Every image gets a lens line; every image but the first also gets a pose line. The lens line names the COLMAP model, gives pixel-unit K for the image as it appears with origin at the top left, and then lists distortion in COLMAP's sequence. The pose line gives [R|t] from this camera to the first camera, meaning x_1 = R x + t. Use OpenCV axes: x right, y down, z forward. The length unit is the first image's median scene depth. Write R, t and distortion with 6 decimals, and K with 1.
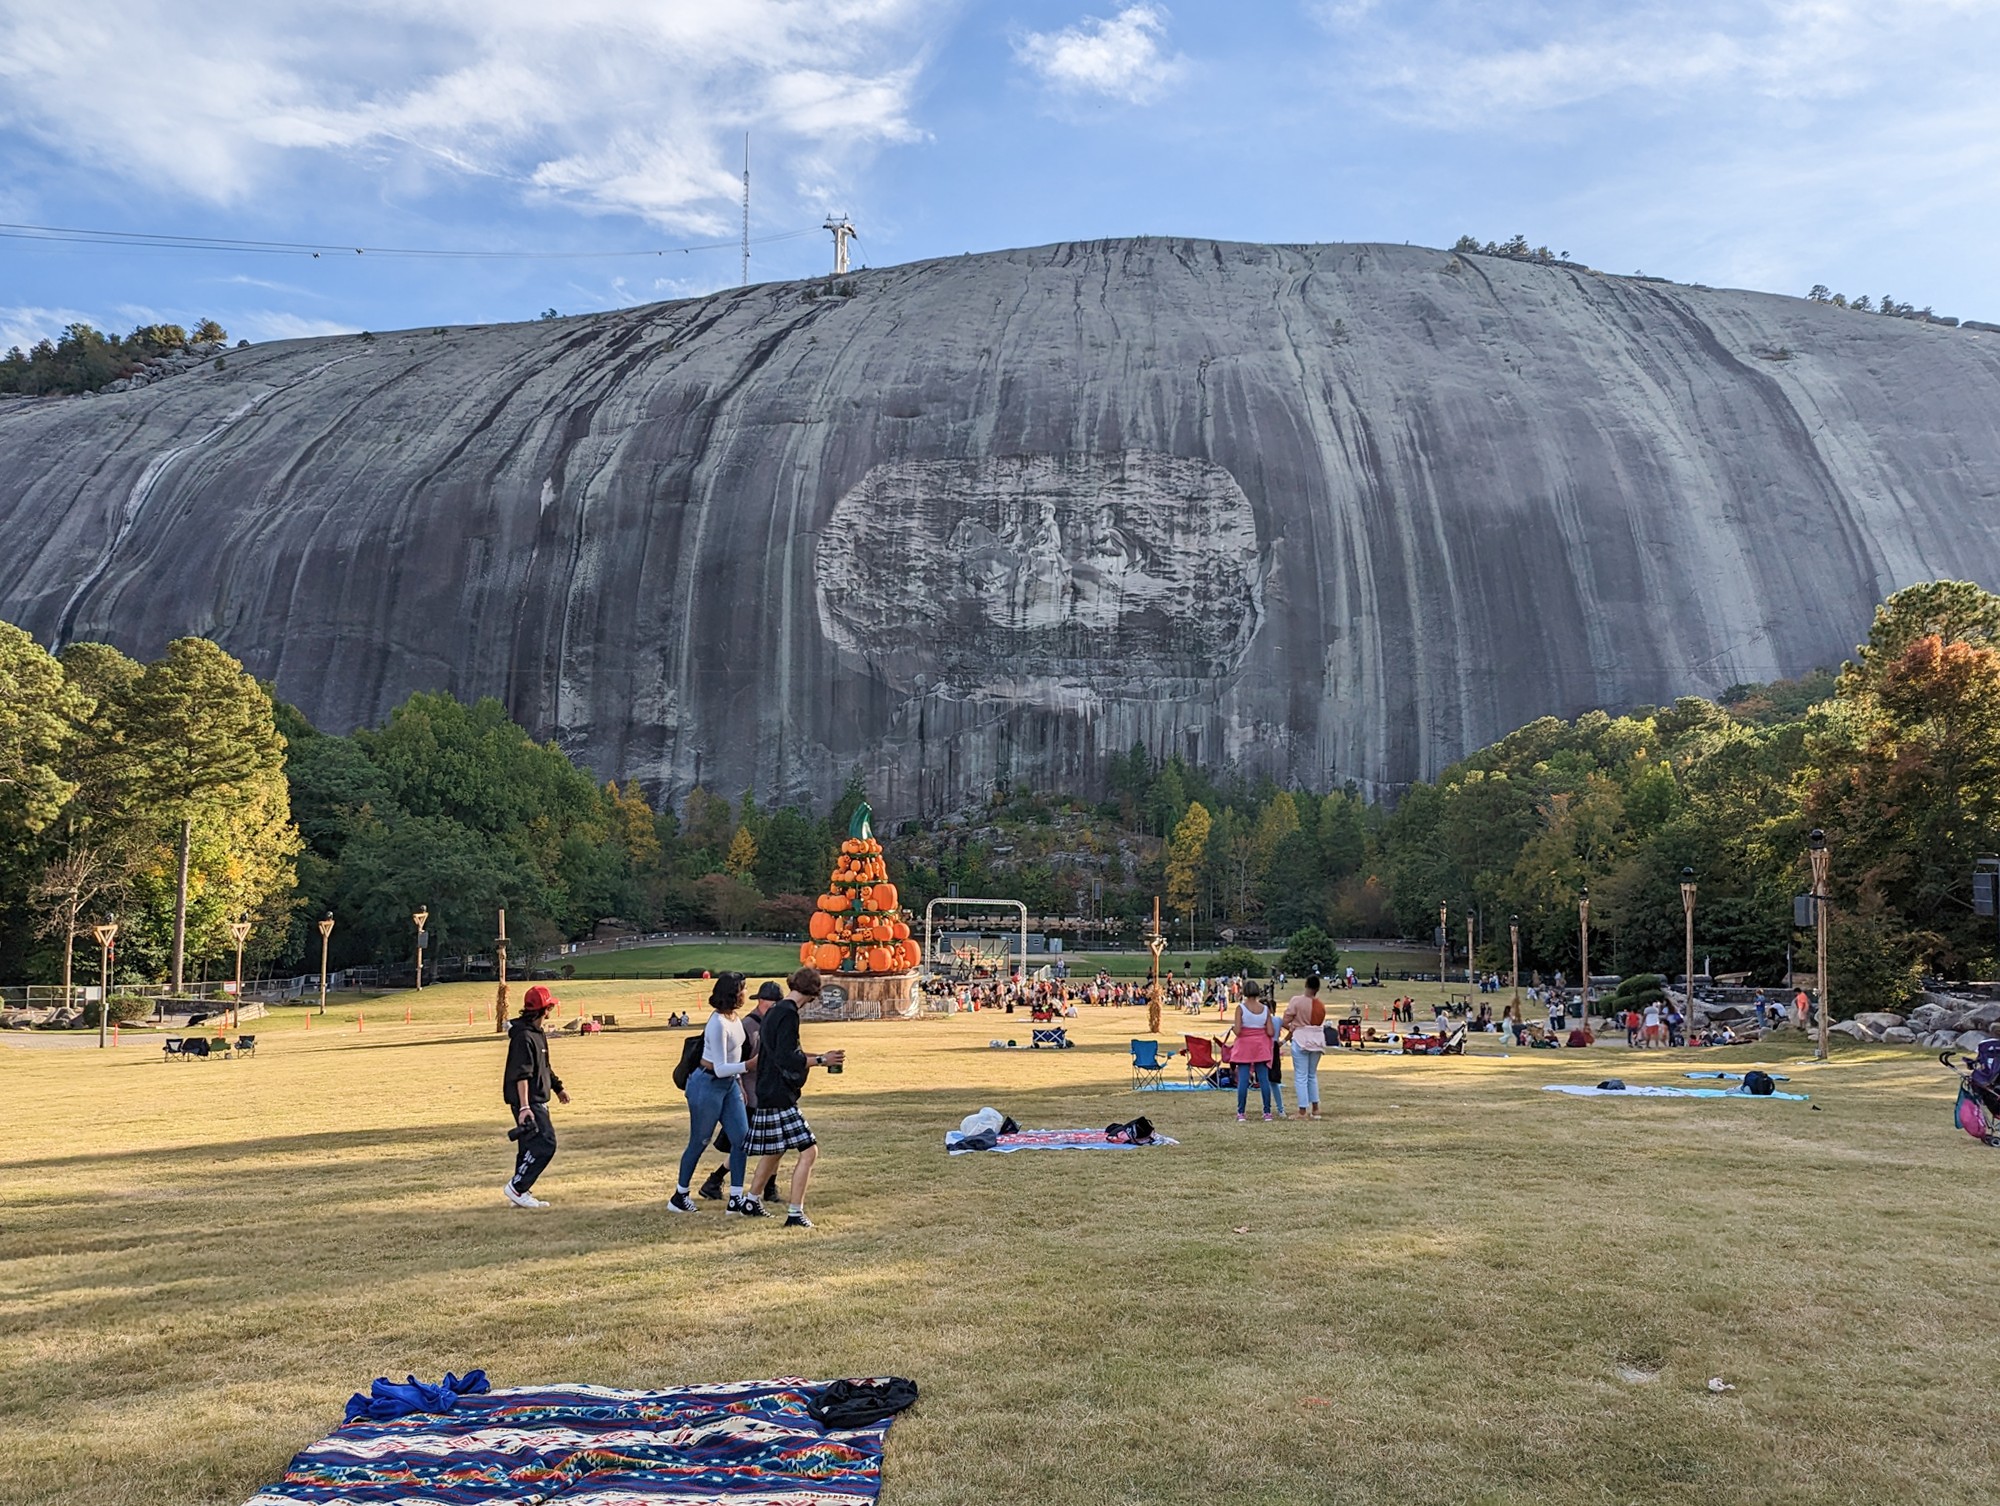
lens RADIAL K [[1489.0, 0, 985.9], [0, 1489.0, 767.7], [0, 0, 1]] dist [0.085219, -0.101112]
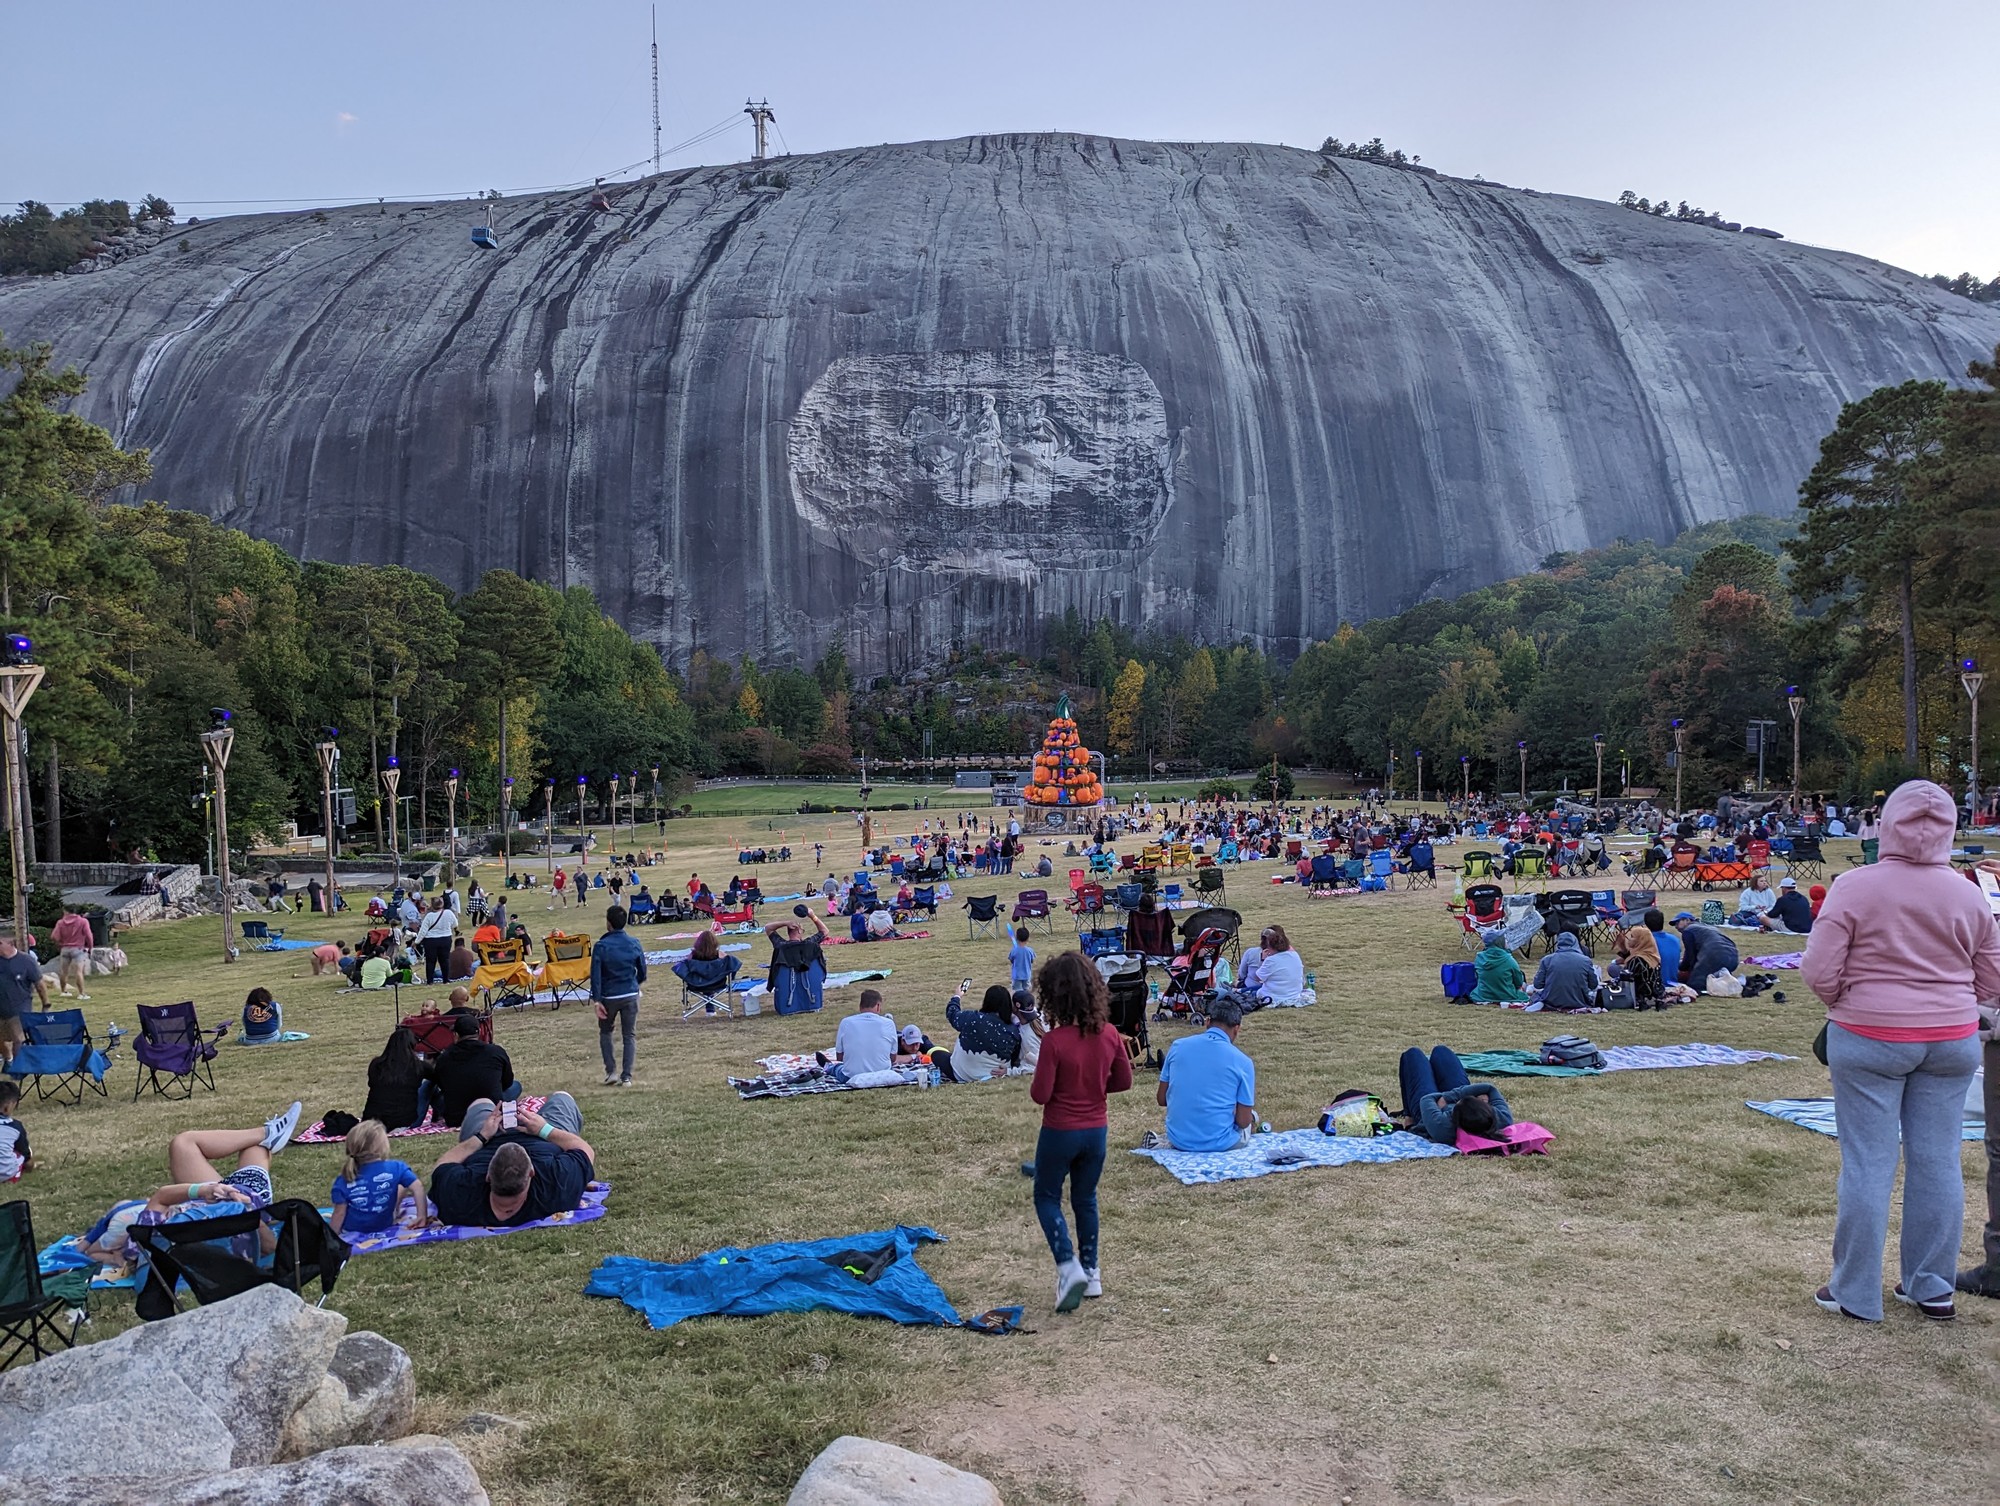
lens RADIAL K [[1407.3, 0, 998.2], [0, 1407.3, 764.2], [0, 0, 1]] dist [0.077797, -0.079047]
pose [[0.994212, -0.022815, 0.104984, -0.071137], [0.011185, 0.993862, 0.110059, -0.015249], [-0.106851, -0.108248, 0.988365, -0.100901]]
